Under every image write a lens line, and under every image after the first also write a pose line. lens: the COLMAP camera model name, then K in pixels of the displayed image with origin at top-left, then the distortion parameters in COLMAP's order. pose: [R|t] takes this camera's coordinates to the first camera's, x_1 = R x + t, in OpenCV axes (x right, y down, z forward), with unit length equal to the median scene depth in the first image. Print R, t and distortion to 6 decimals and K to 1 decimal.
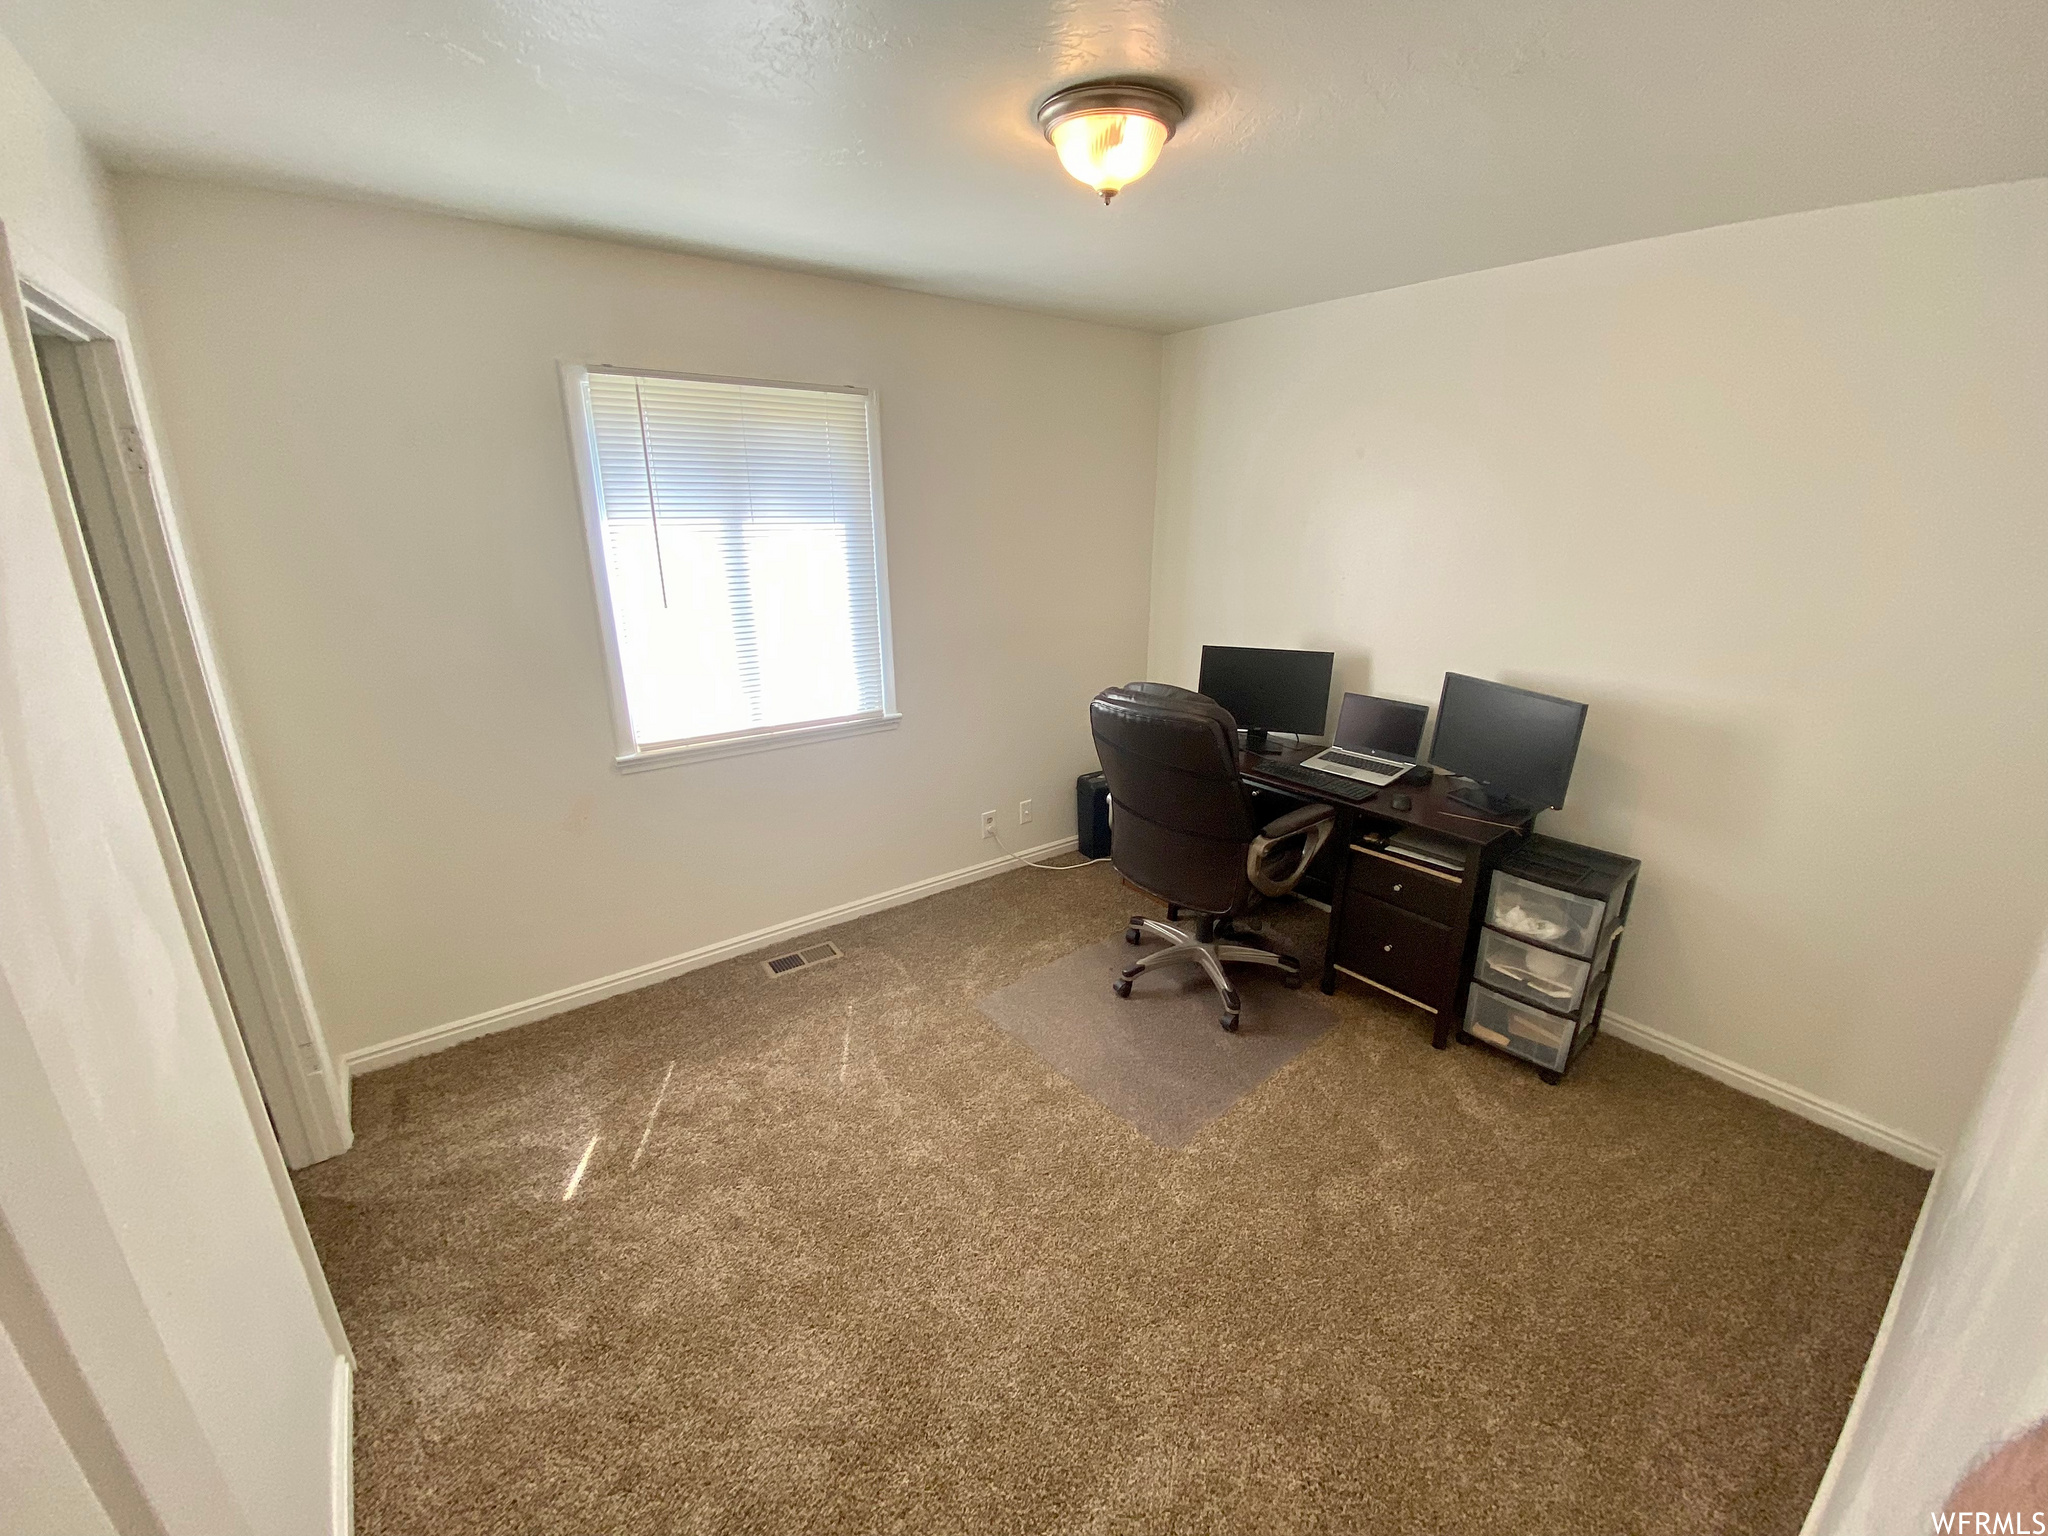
lens RADIAL K [[830.3, 0, 1028.1], [0, 830.3, 770.3], [0, 0, 1]] dist [0.016334, -0.019909]
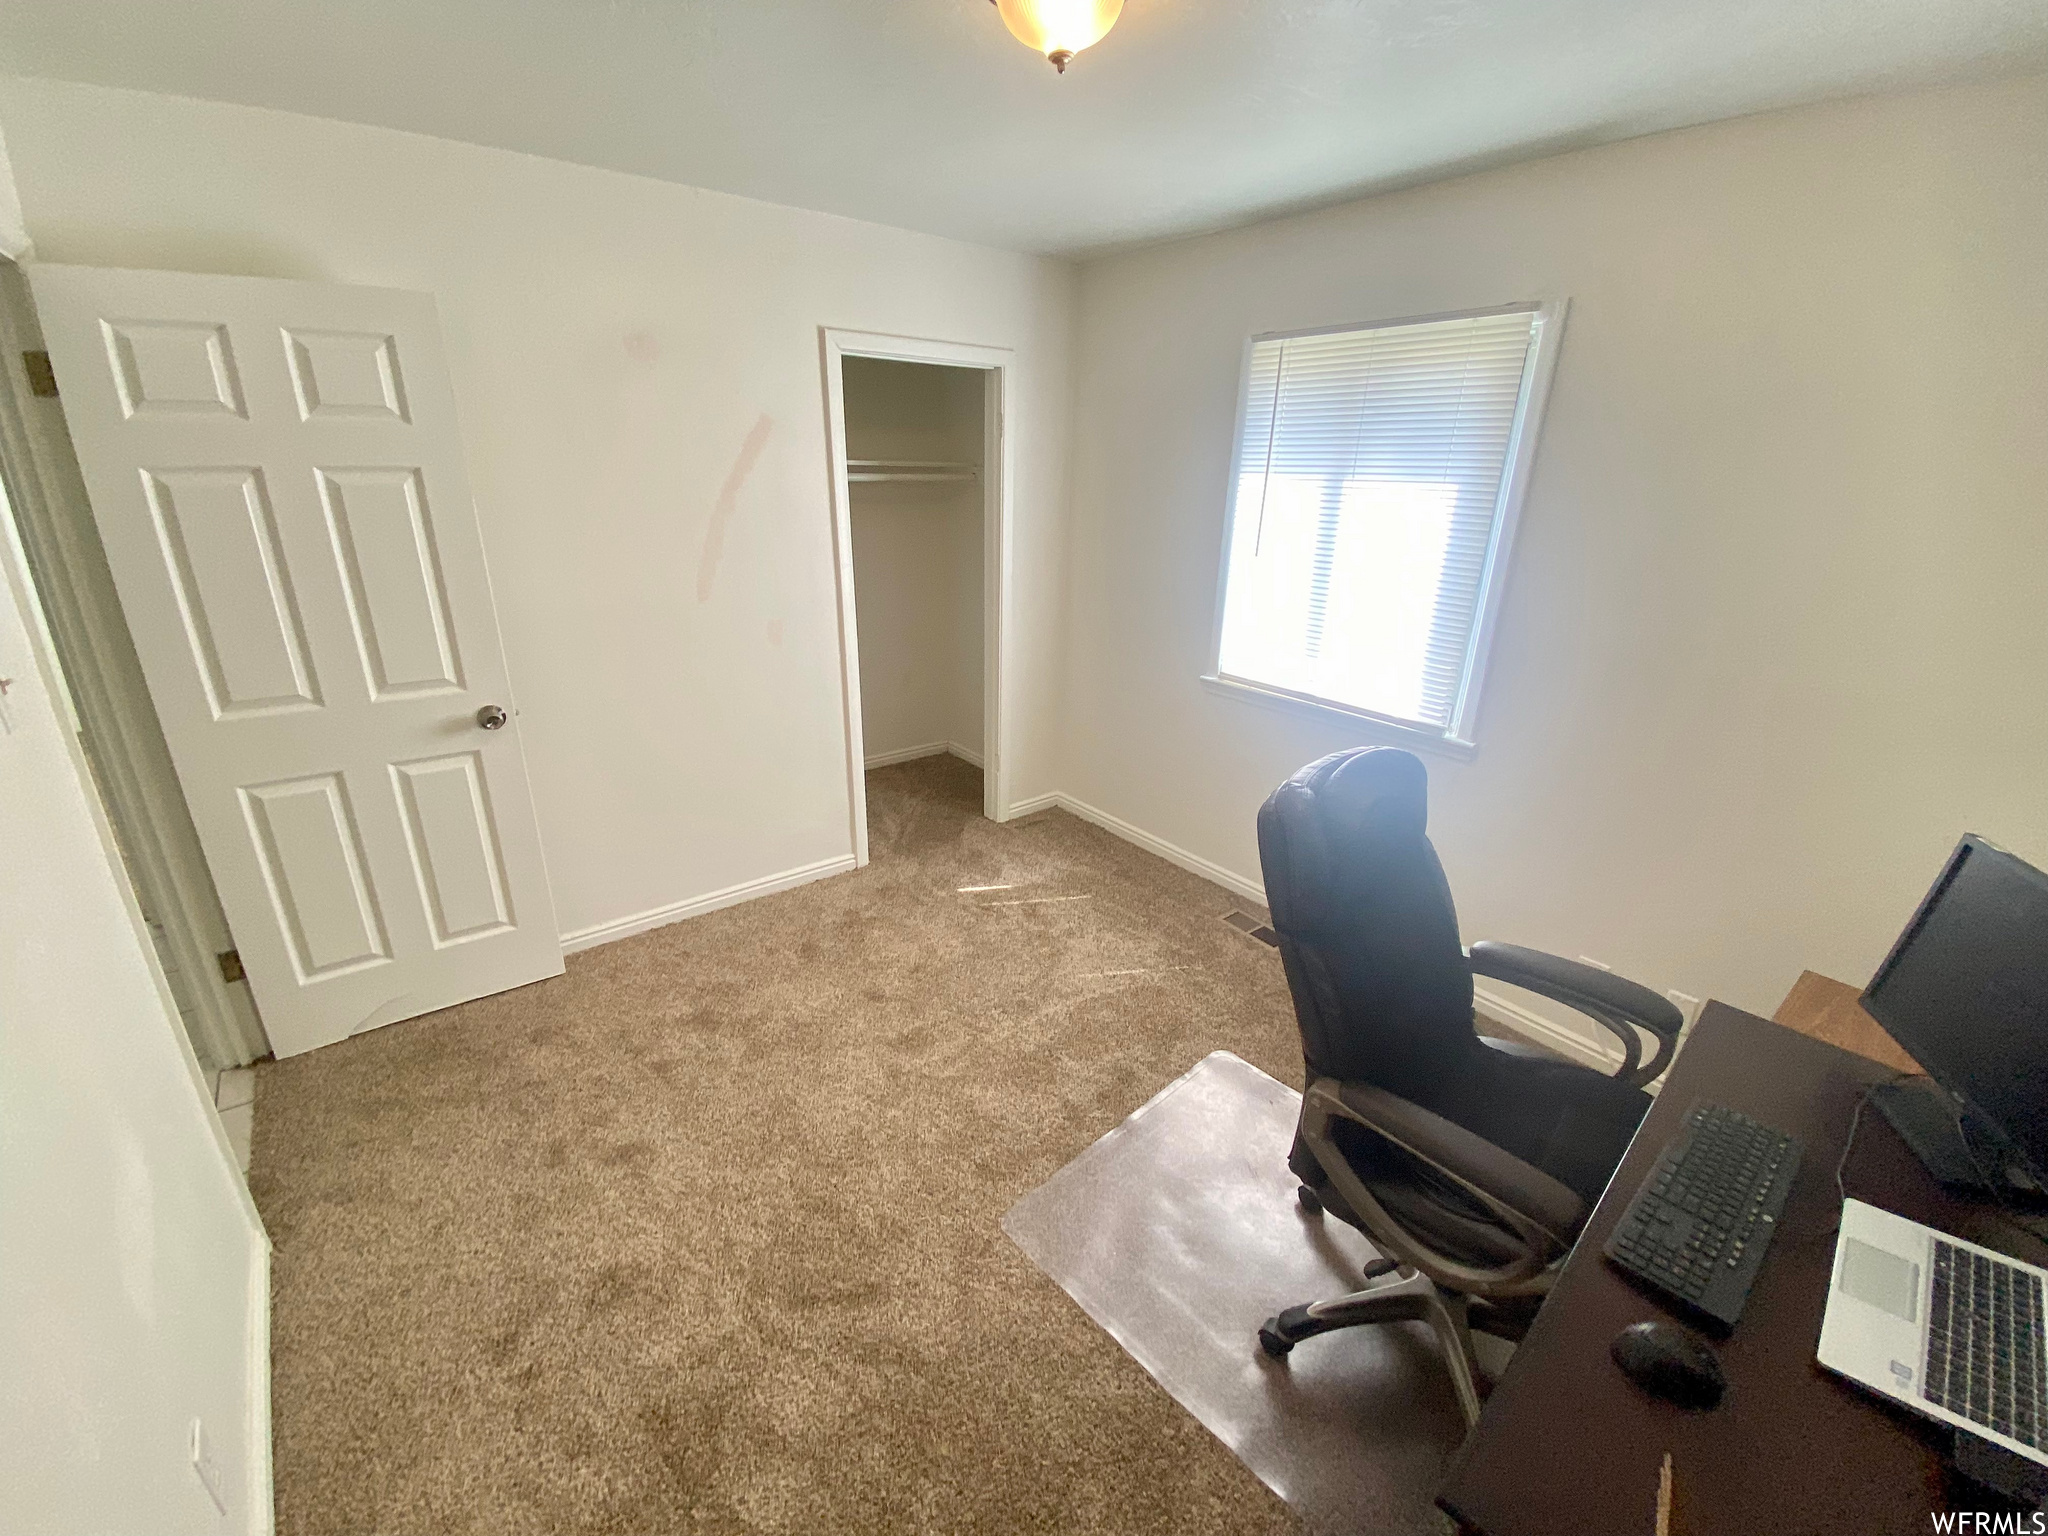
lens RADIAL K [[826.8, 0, 1030.2], [0, 826.8, 764.6], [0, 0, 1]] dist [0.040639, -0.031294]
pose [[0.008121, 0.331104, -0.943559, 0.755530], [-0.316828, 0.895828, 0.311627, -0.215386], [0.948448, 0.296415, 0.112178, 0.741387]]
